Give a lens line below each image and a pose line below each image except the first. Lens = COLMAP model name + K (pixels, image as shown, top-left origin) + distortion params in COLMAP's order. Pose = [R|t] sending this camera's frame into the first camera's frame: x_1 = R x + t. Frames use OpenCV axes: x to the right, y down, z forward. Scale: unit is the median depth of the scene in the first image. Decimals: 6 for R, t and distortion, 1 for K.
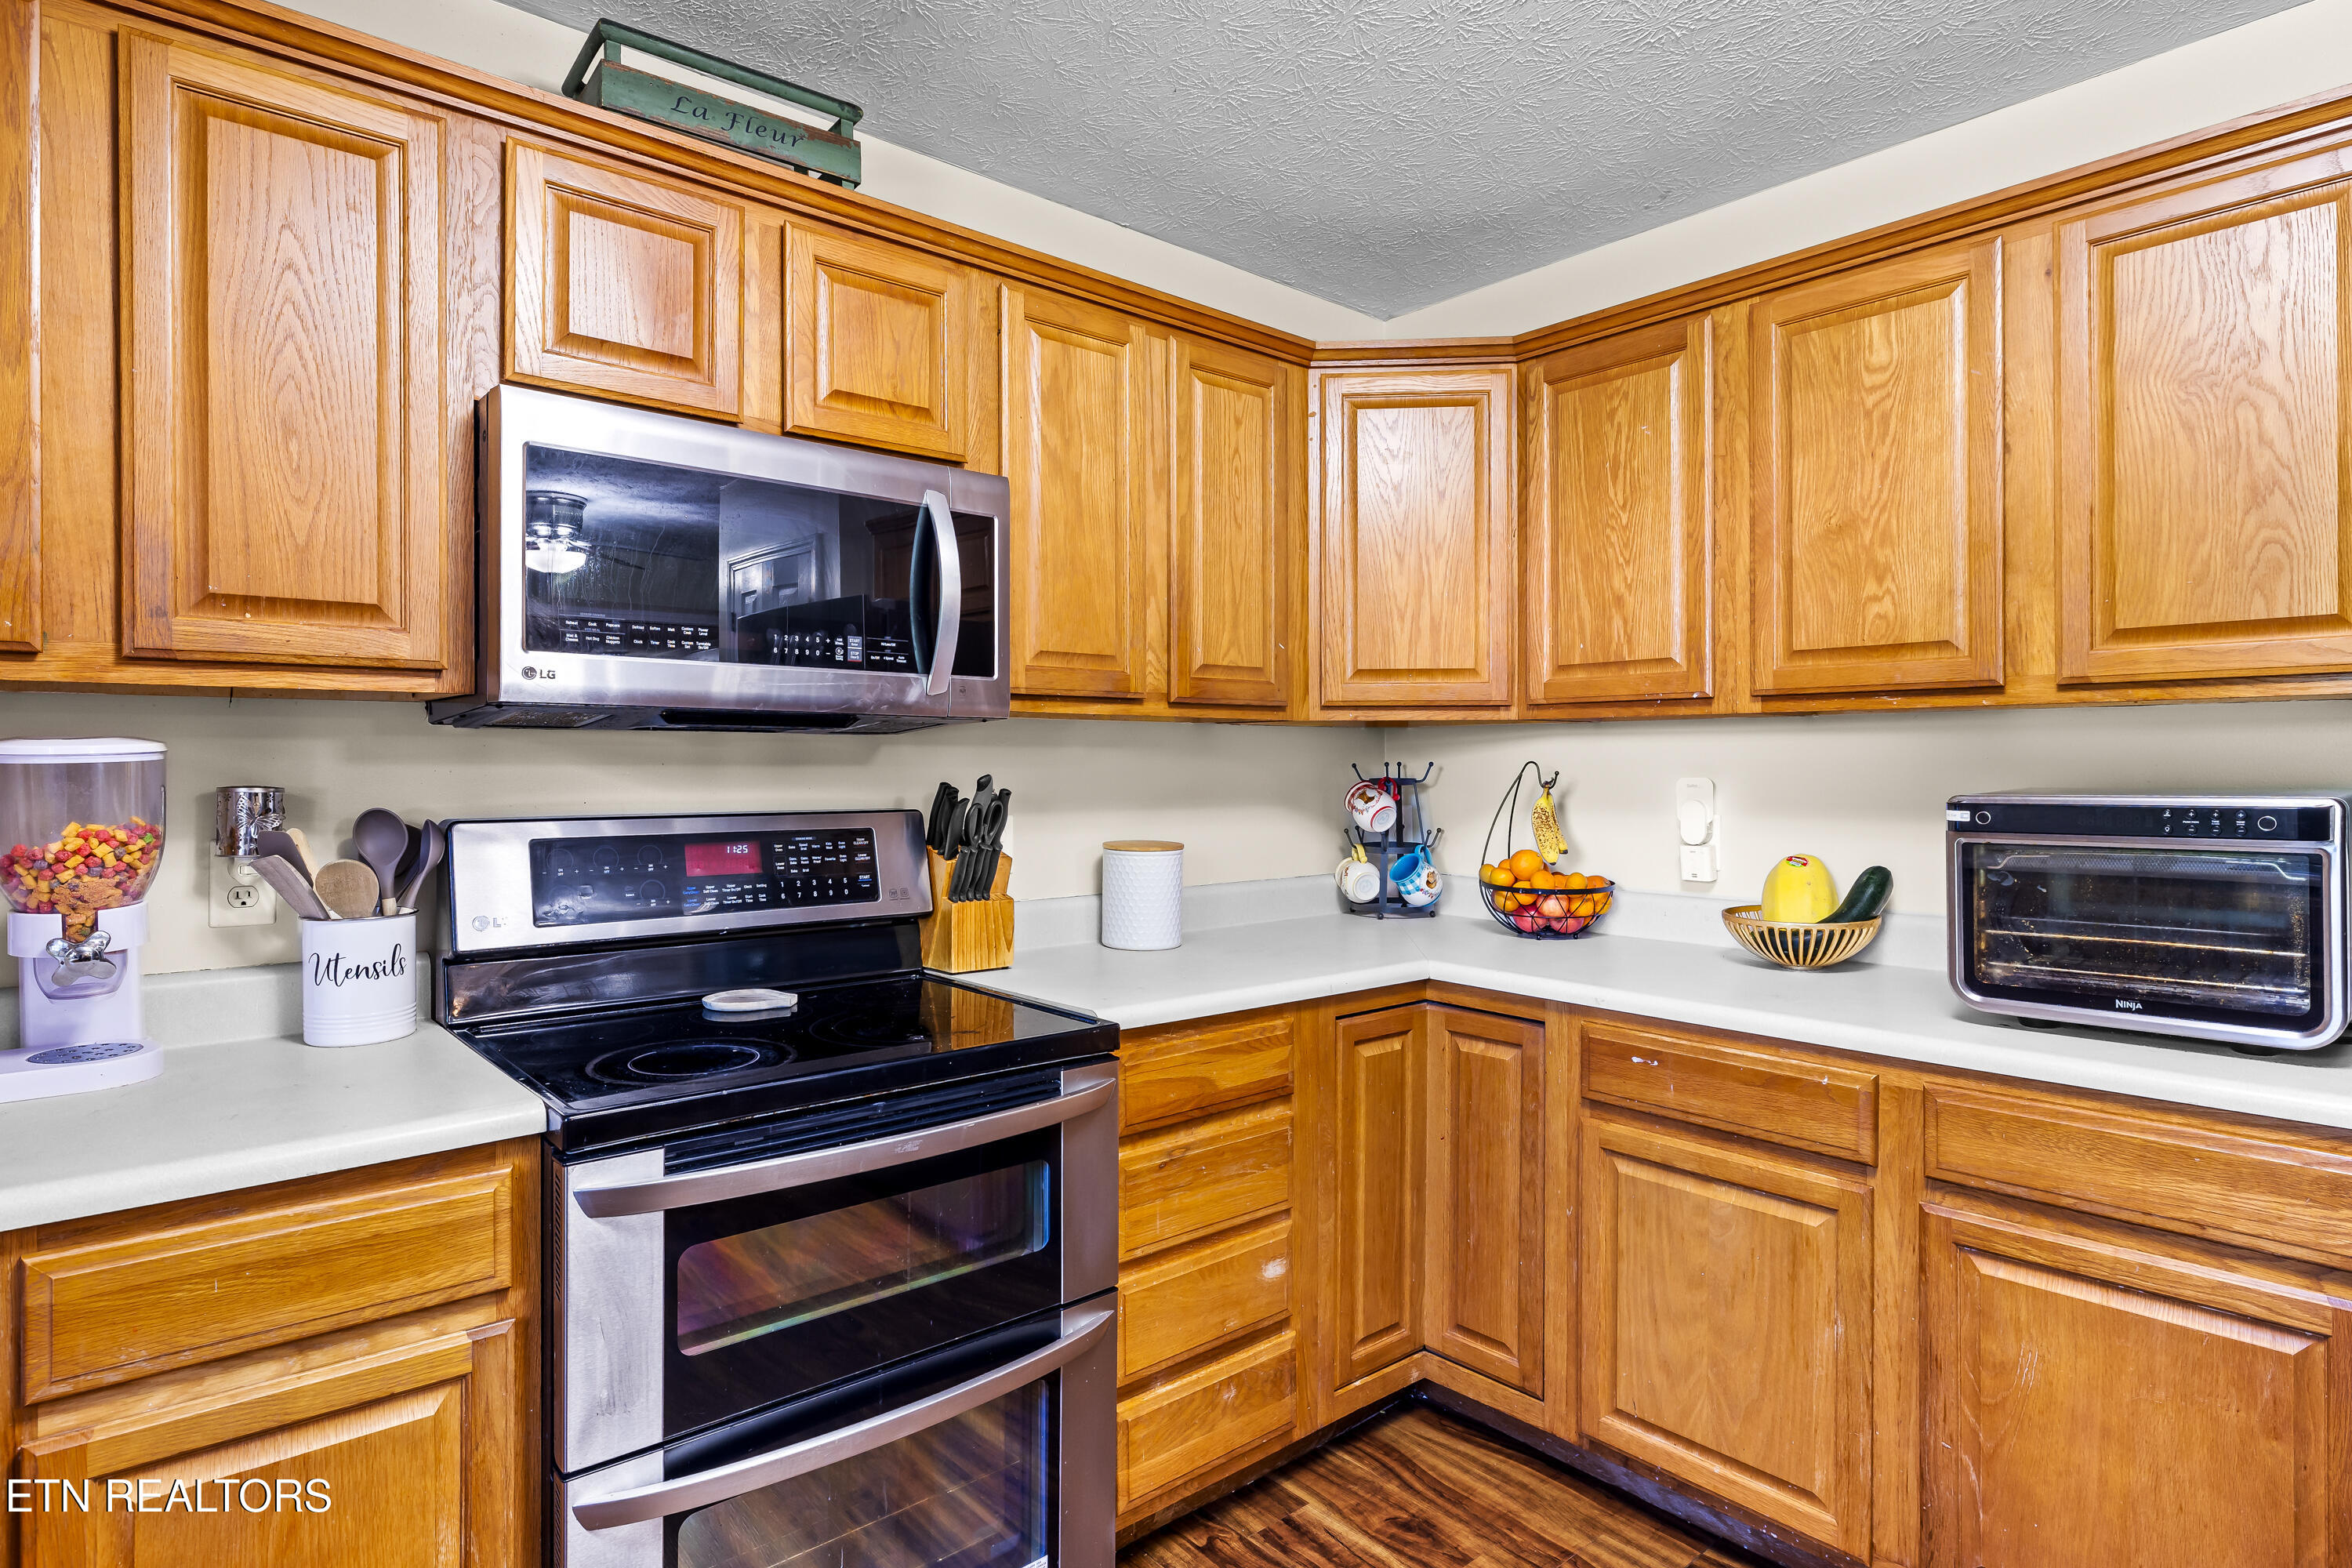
lens RADIAL K [[1239.2, 0, 1172.3], [0, 1239.2, 771.9], [0, 0, 1]] dist [-0.000054, -0.000498]
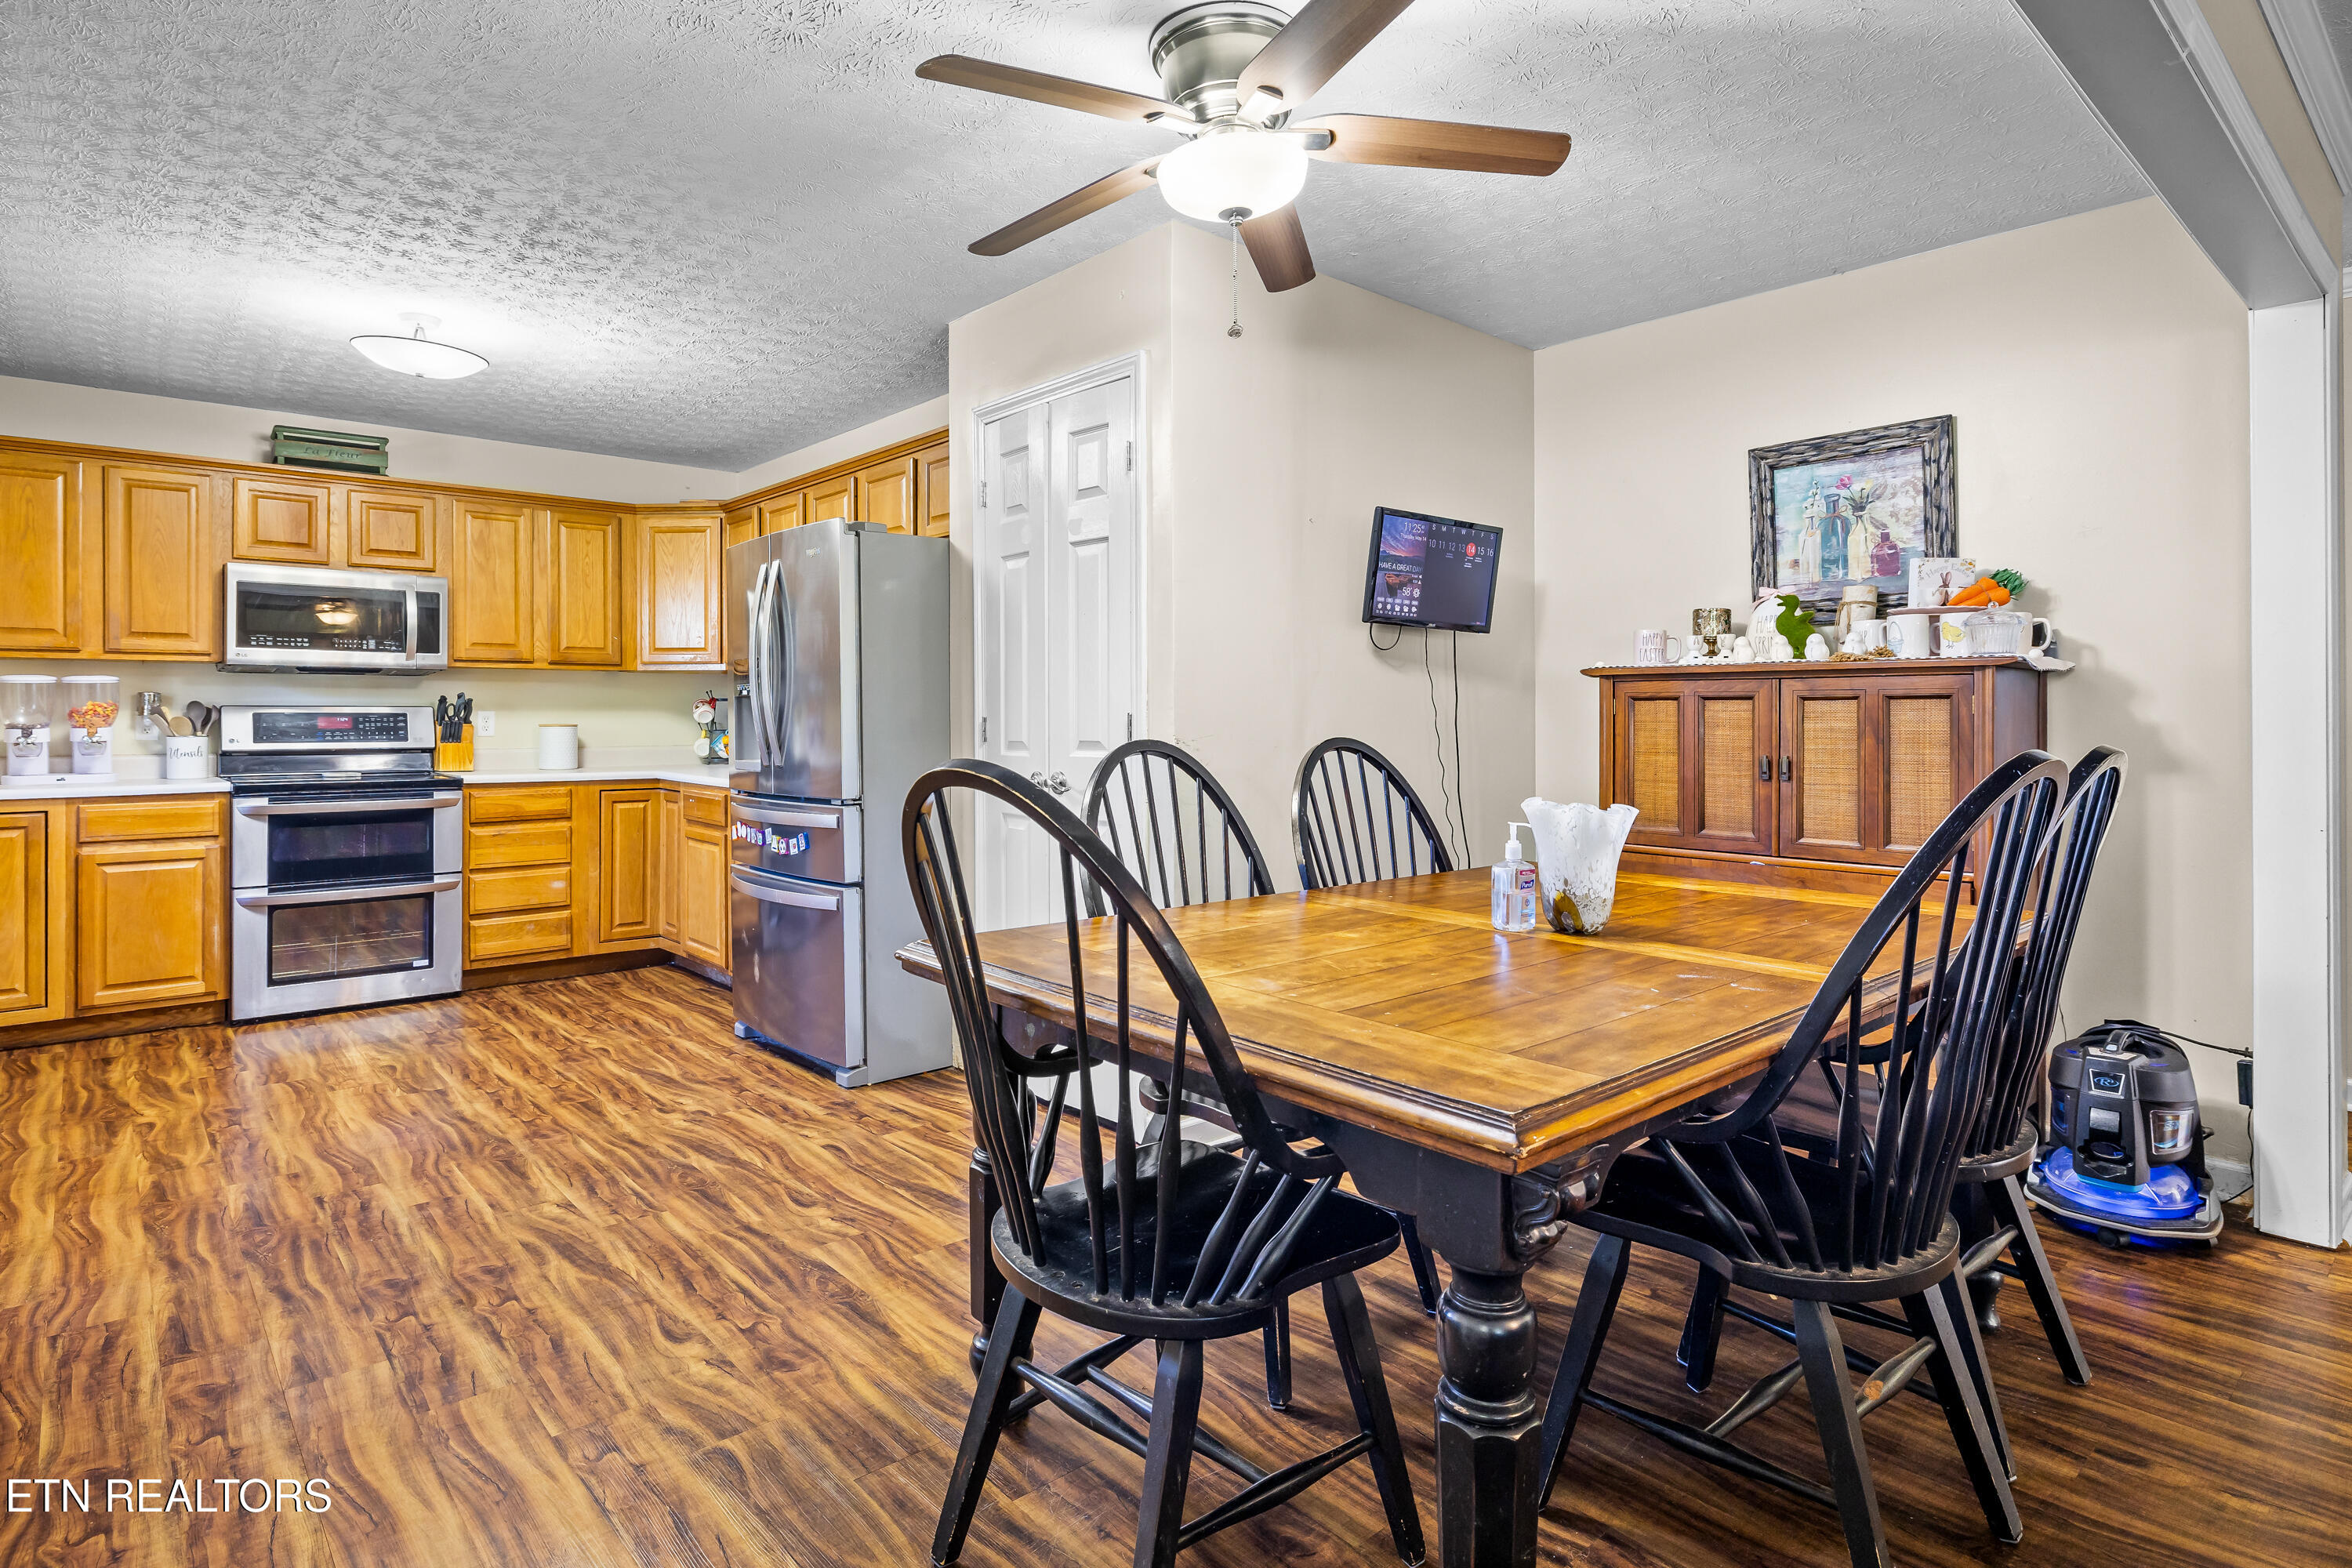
lens RADIAL K [[1239.2, 0, 1180.0], [0, 1239.2, 717.5], [0, 0, 1]] dist [-0.000054, -0.000498]
pose [[0.999974, 0.000245, 0.007141, 1.543824], [-0.000218, 0.999993, -0.003809, 0.075136], [-0.007142, 0.003808, 0.999967, -1.798725]]
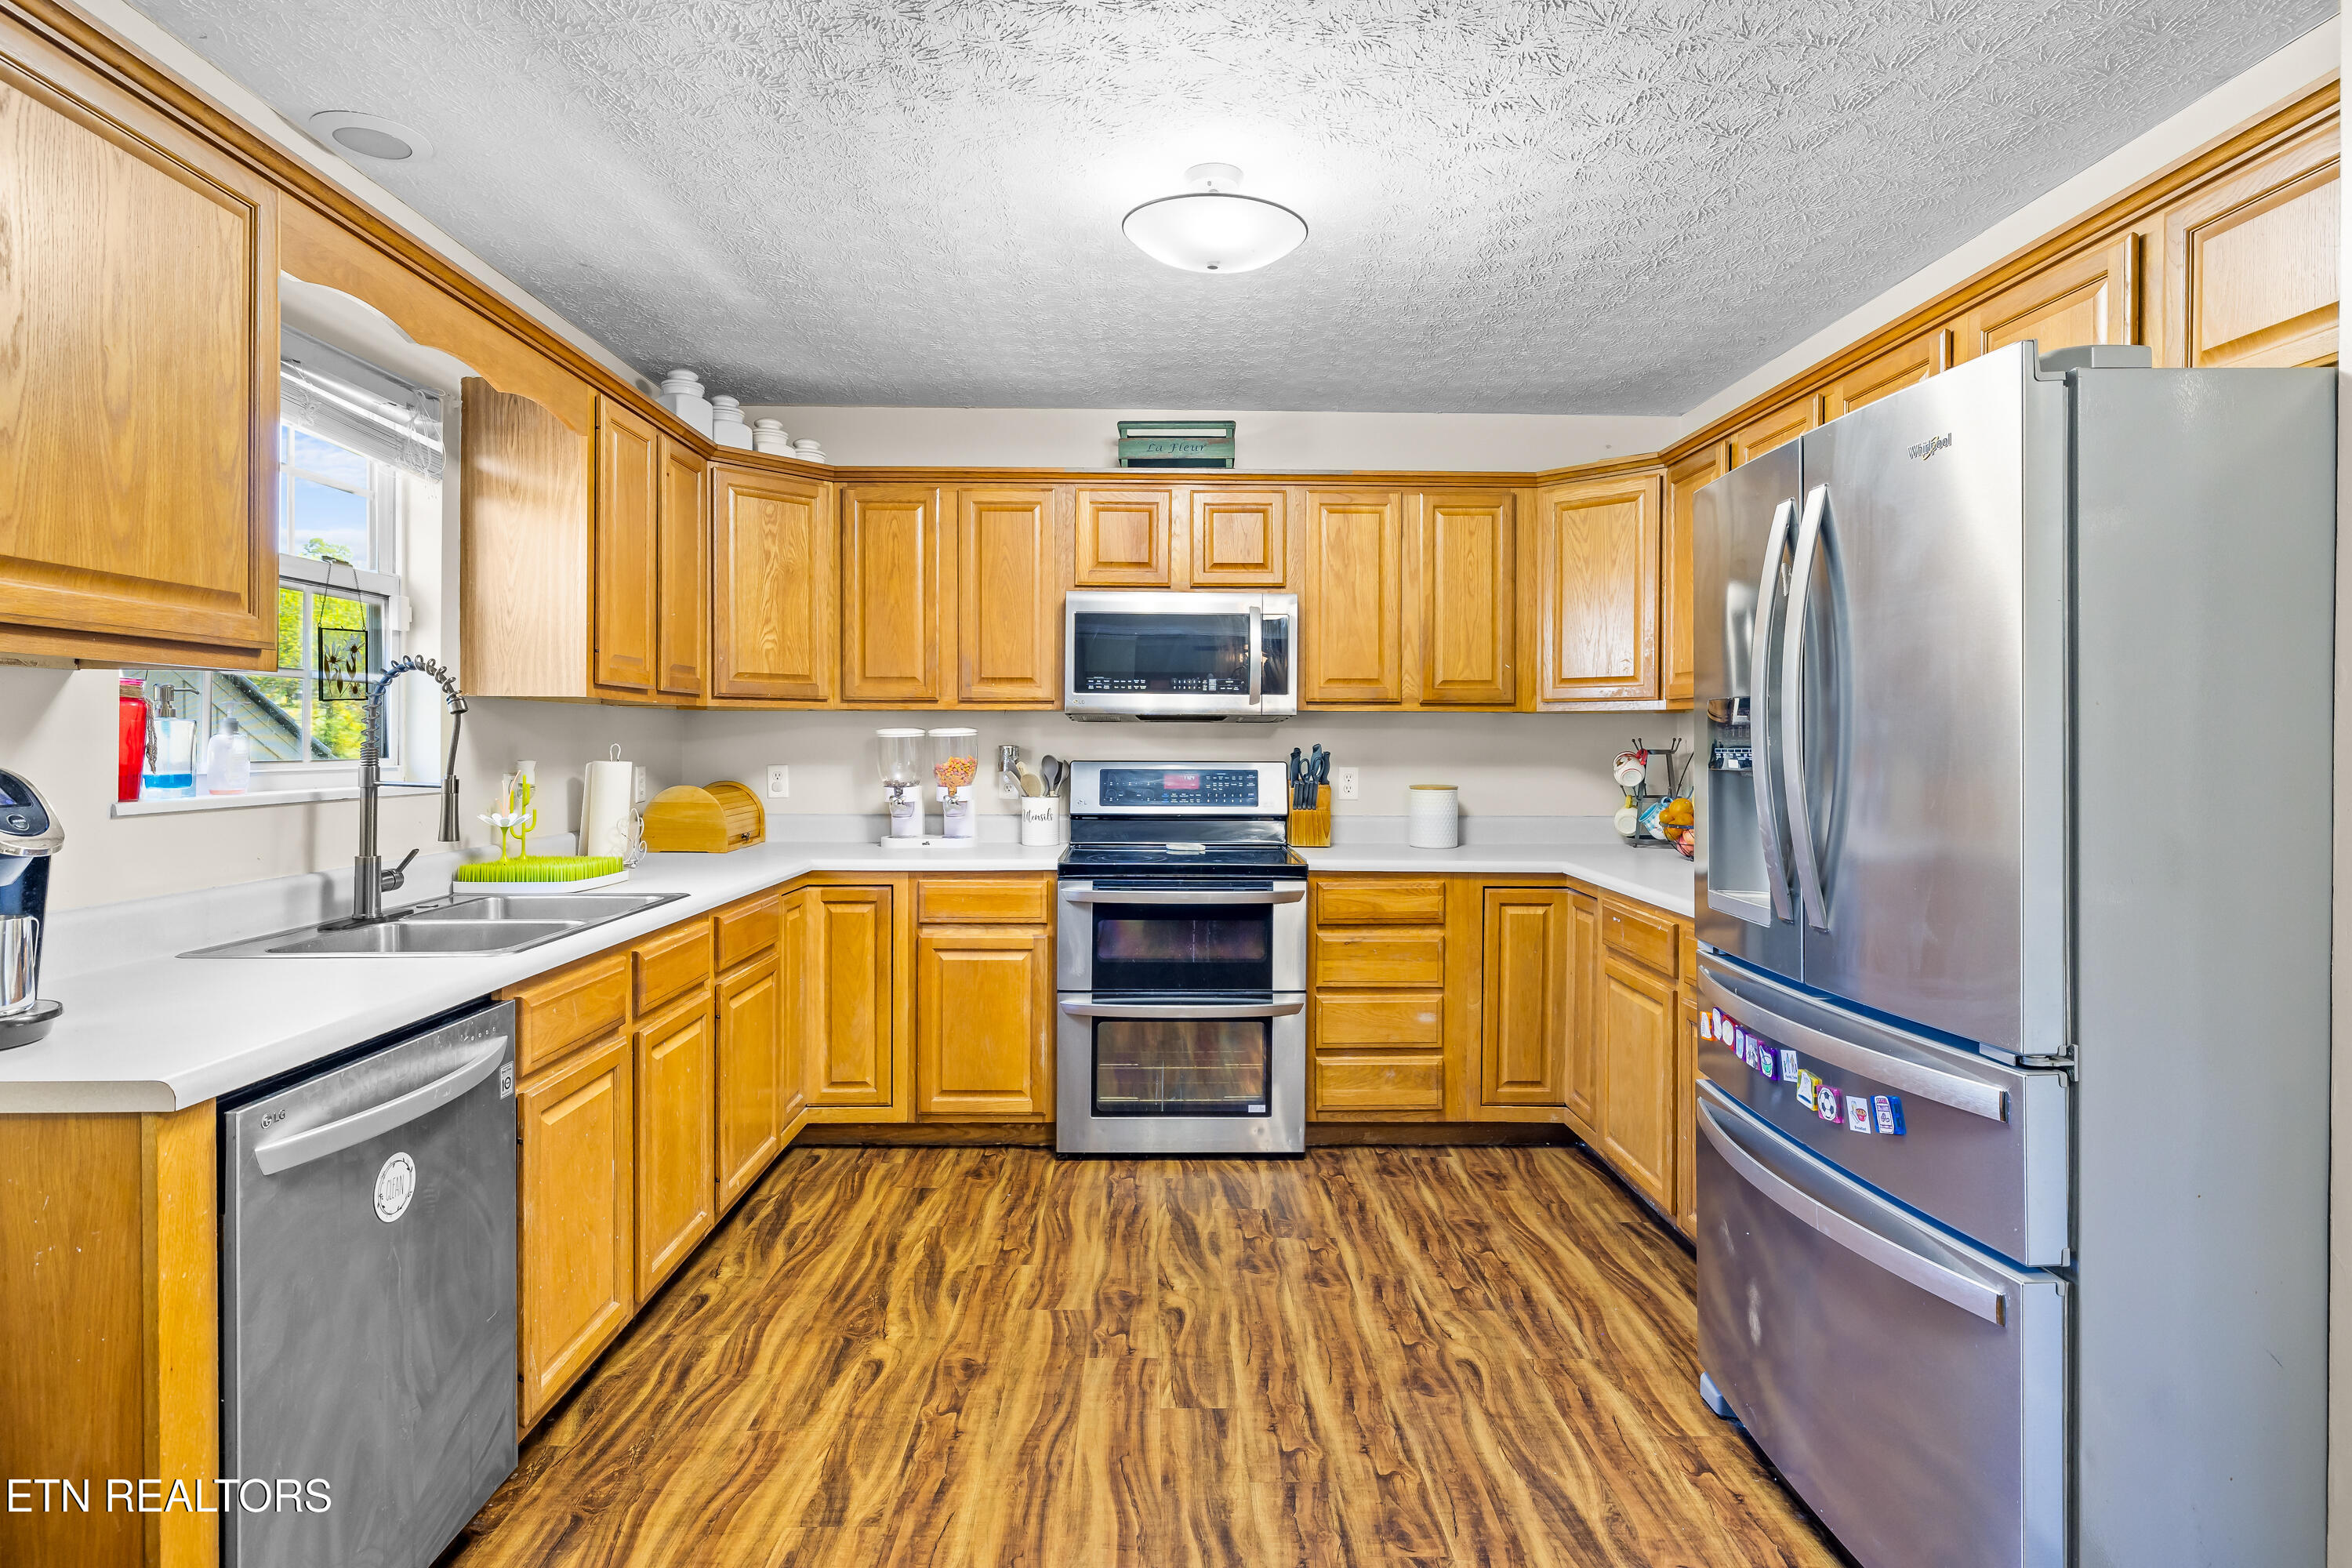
lens RADIAL K [[1239.2, 0, 1172.6], [0, 1239.2, 752.9], [0, 0, 1]] dist [-0.000054, -0.000498]
pose [[0.768516, 0.011359, -0.639730, 1.088293], [-0.008042, 0.999935, 0.008093, 0.003270], [0.639780, -0.001074, 0.768557, -0.719623]]
